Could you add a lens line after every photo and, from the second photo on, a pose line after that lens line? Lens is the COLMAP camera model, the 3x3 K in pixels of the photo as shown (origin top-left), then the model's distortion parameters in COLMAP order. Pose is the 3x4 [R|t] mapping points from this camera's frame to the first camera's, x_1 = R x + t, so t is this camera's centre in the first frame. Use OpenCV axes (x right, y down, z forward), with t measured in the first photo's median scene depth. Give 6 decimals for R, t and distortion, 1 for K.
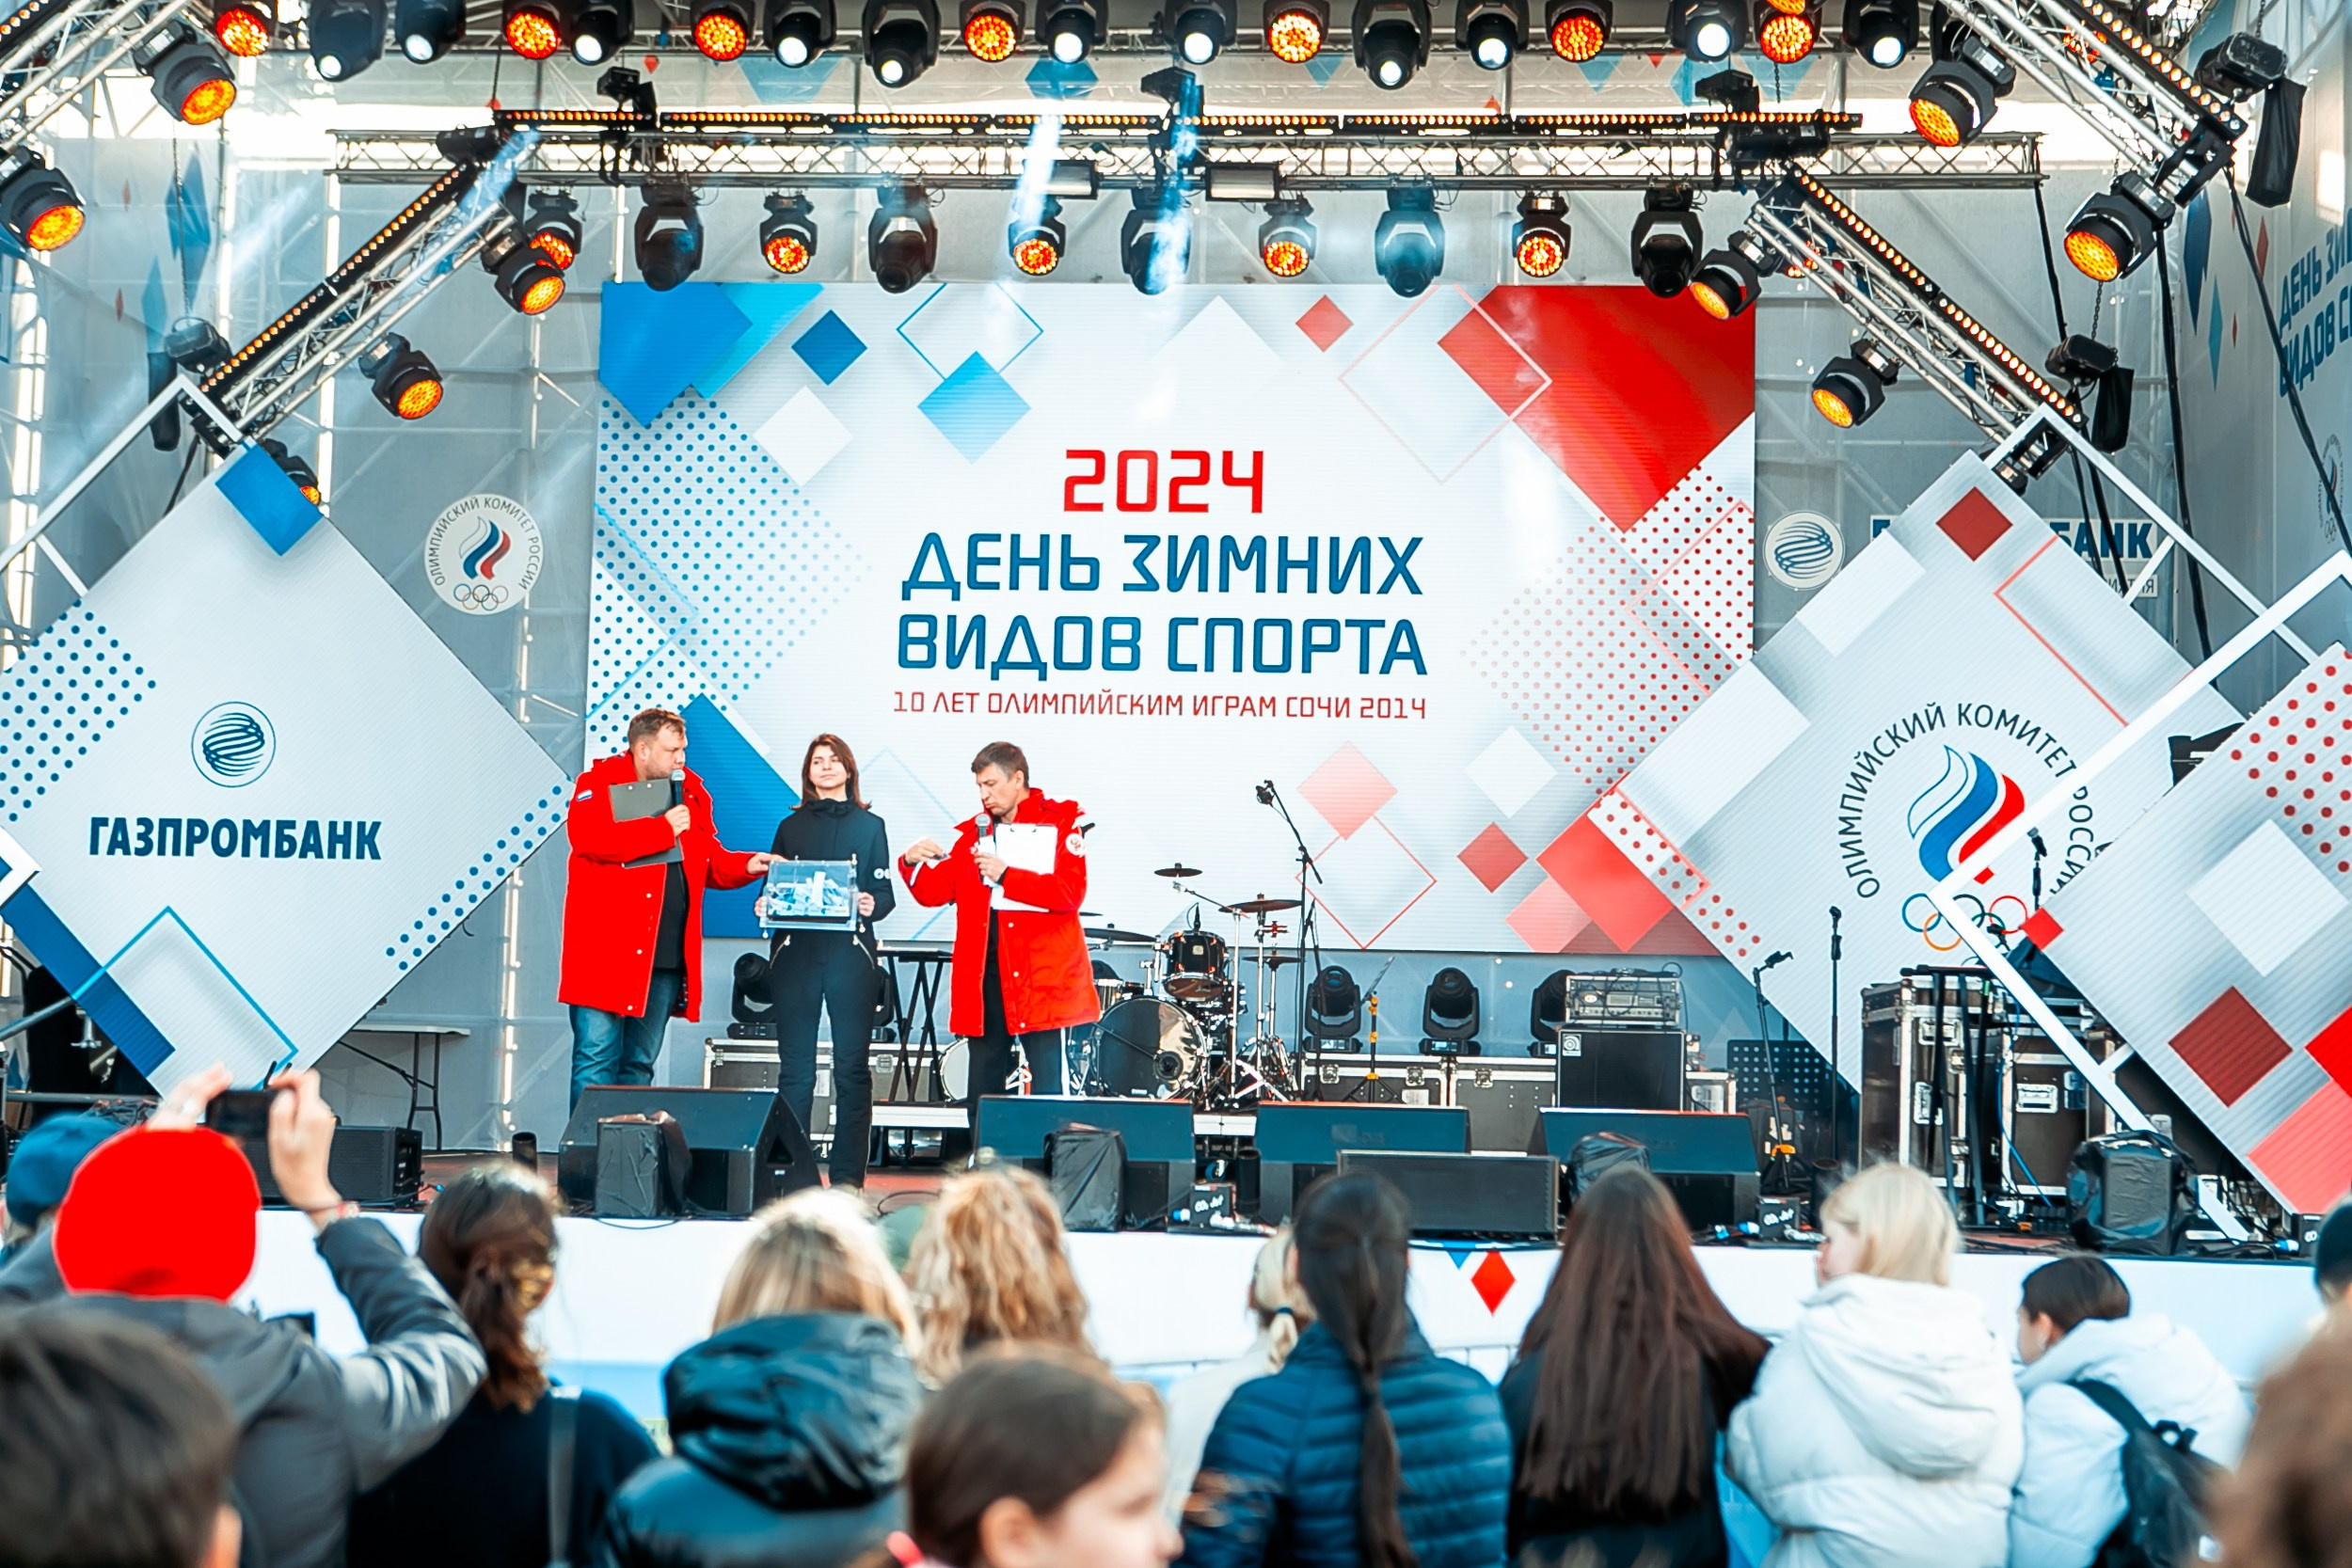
lens RADIAL K [[3444.8, 0, 1166.5], [0, 3444.8, 774.9], [0, 0, 1]] dist [0.029537, 0.039295]
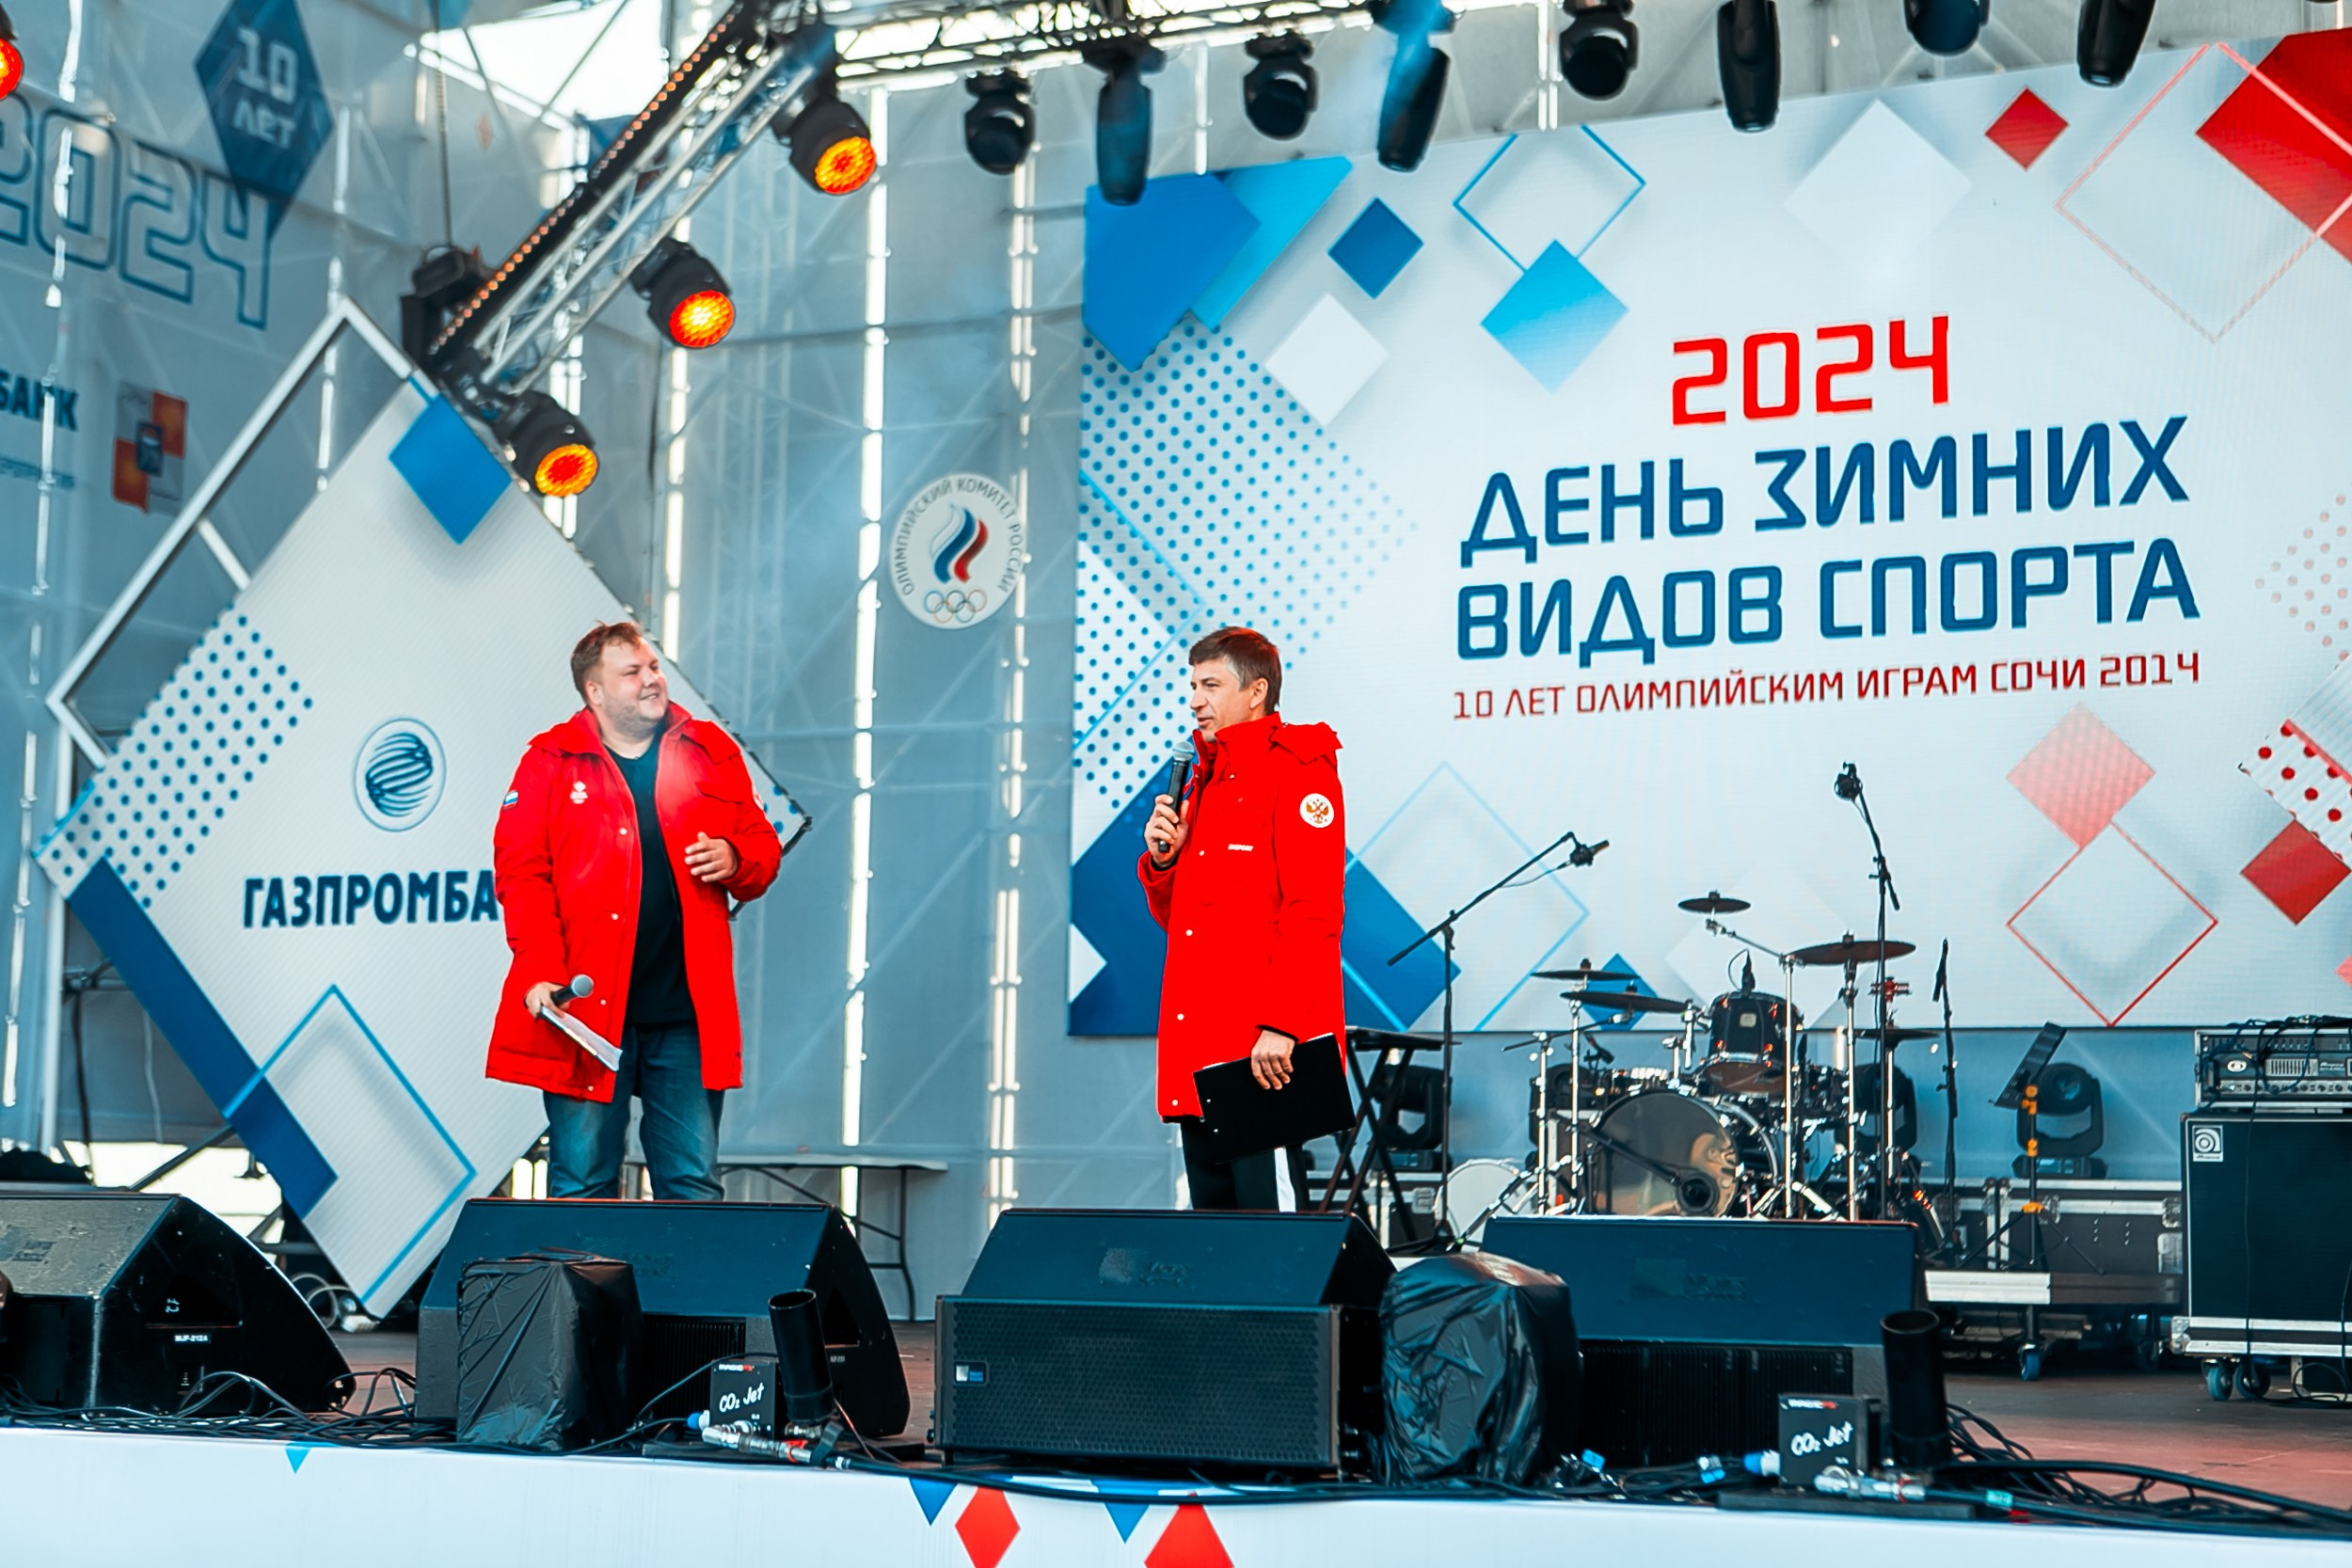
lens RADIAL K [[3627.4, 0, 1167.6], [0, 3627.4, 787.4], [0, 0, 1]] dist [0.067438, -0.025873]
pose [[0.933326, -0.050247, -0.355496, 0.138748], [0.035391, 0.998212, -0.048174, 0.031398], [0.357281, 0.032381, 0.933435, 0.261037]]
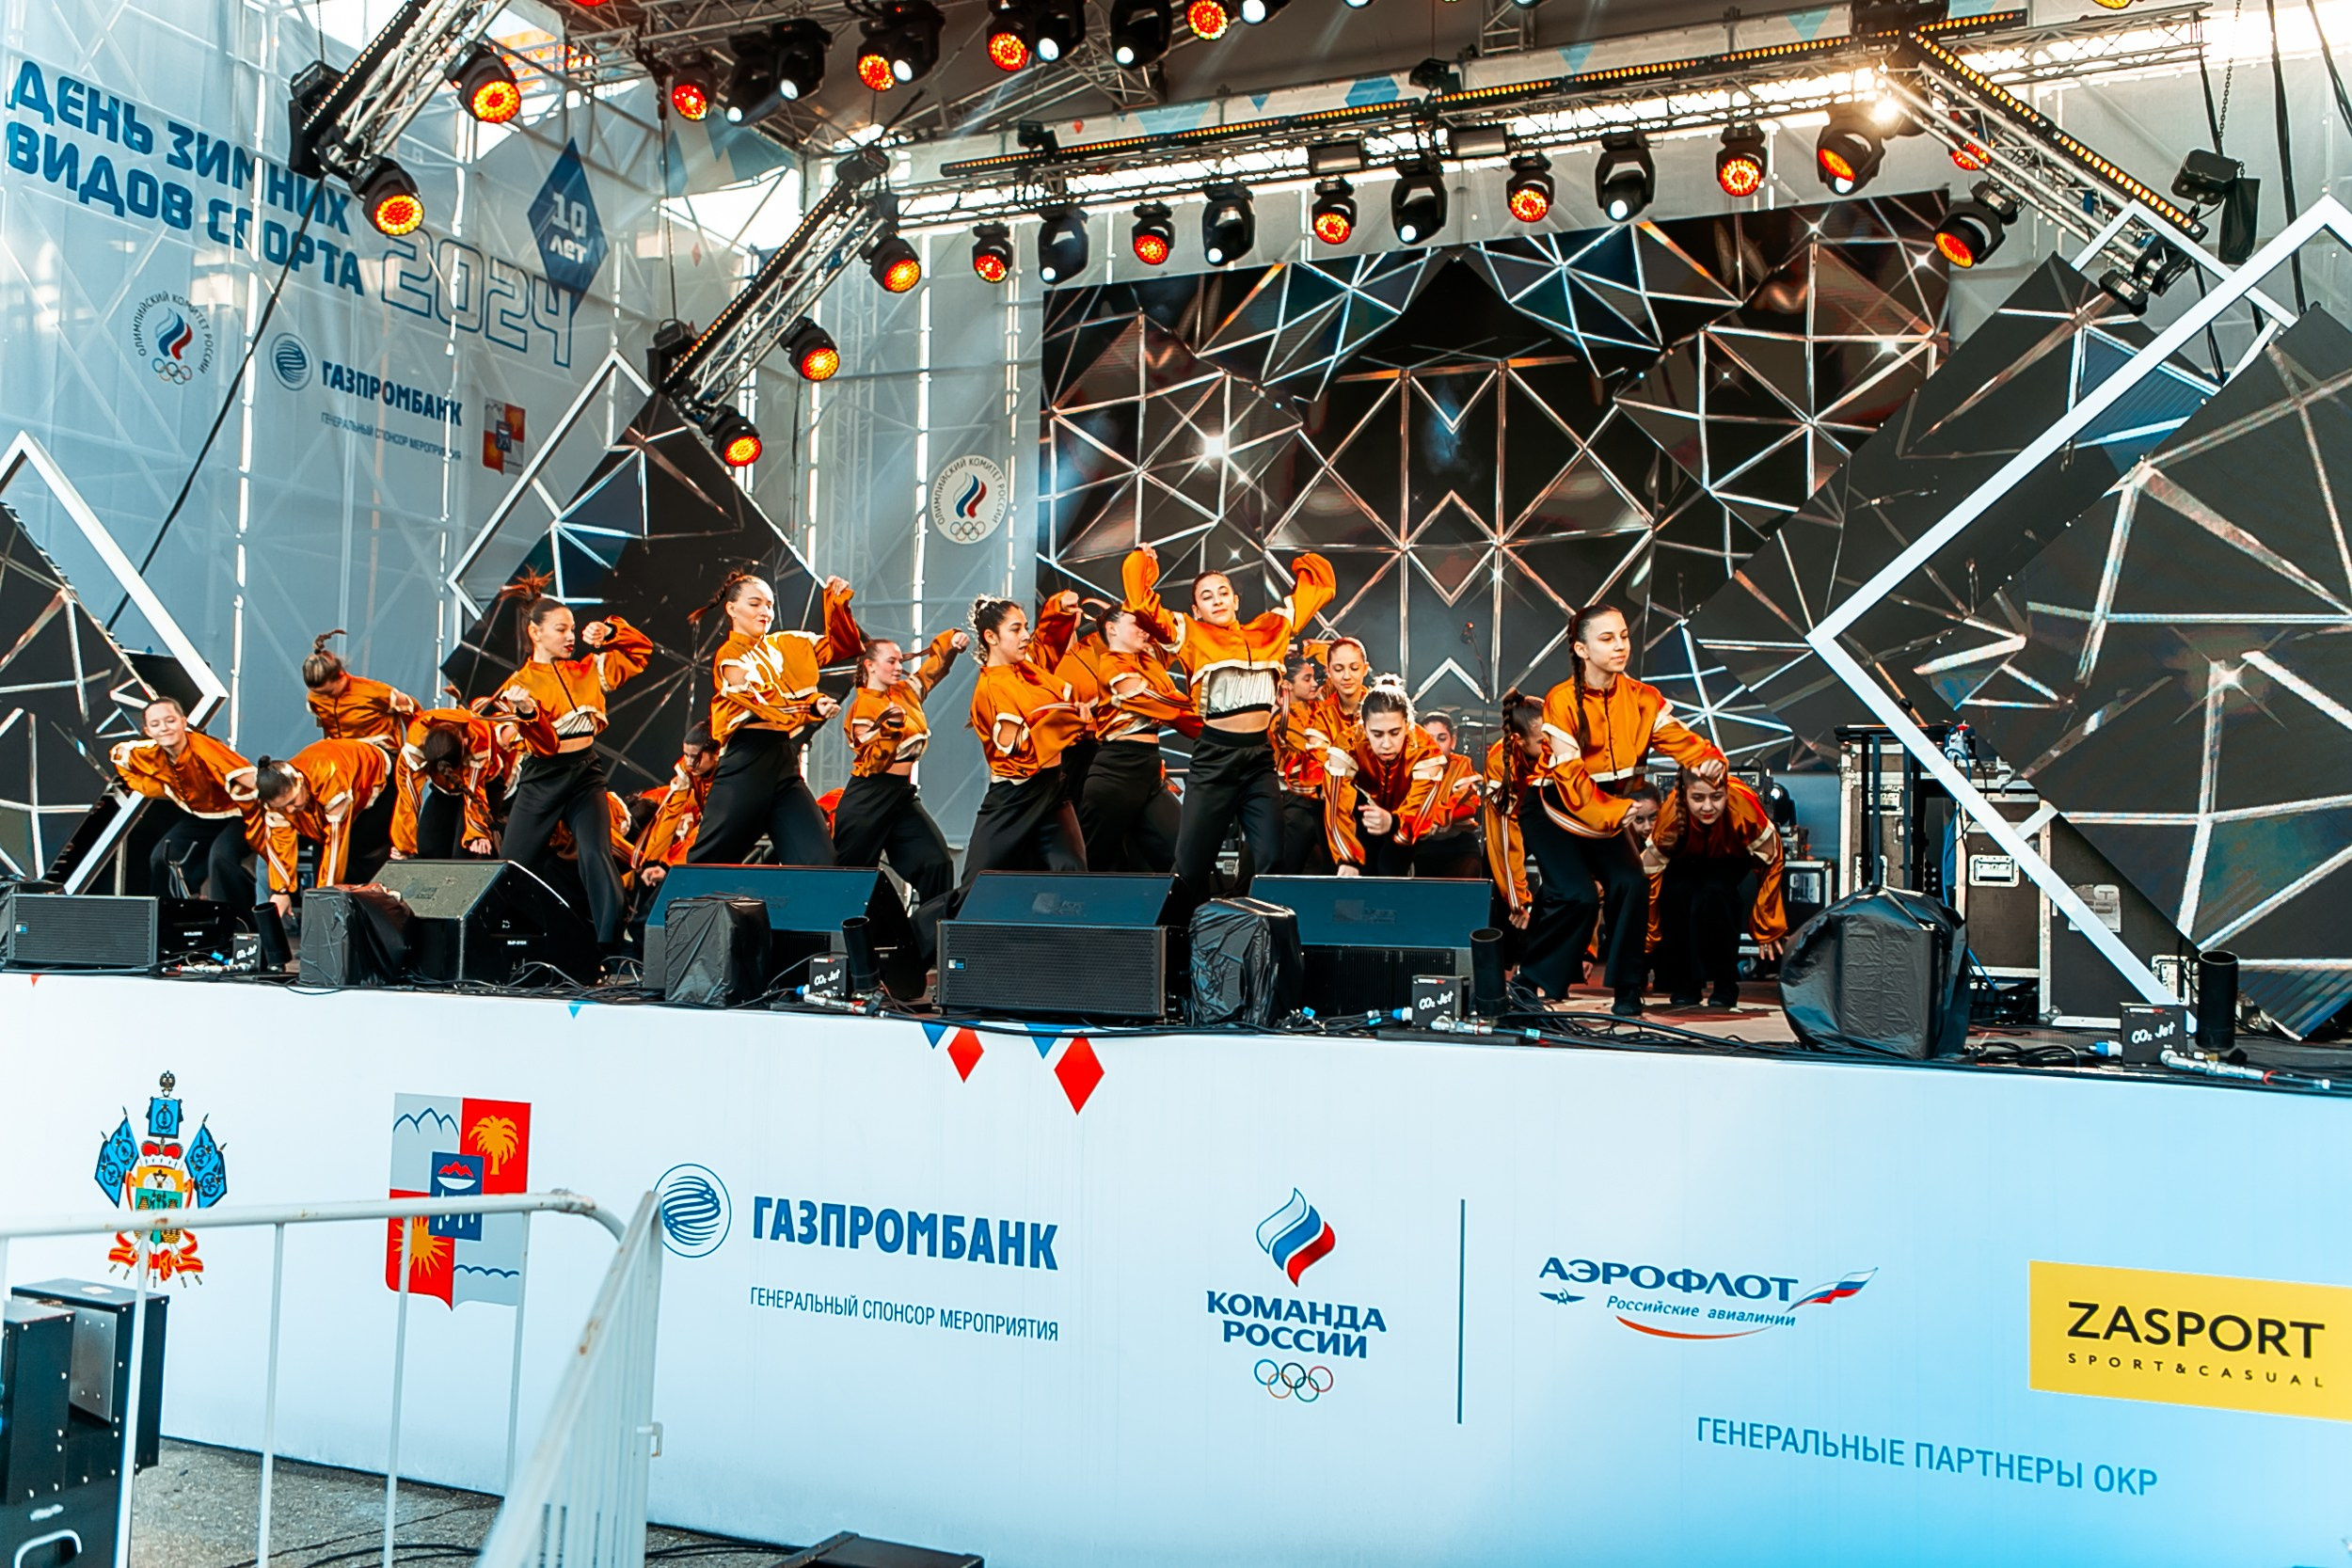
lens RADIAL K [[2022.6, 0, 1171.5], [0, 2022.6, 778.0], [0, 0, 1]] dist [0.004481, 0.004178]
pose [[0.946180, -0.022056, -0.322888, 0.139163], [0.030962, 0.999268, 0.022470, 0.031996], [0.322156, -0.031258, 0.946171, 0.269298]]
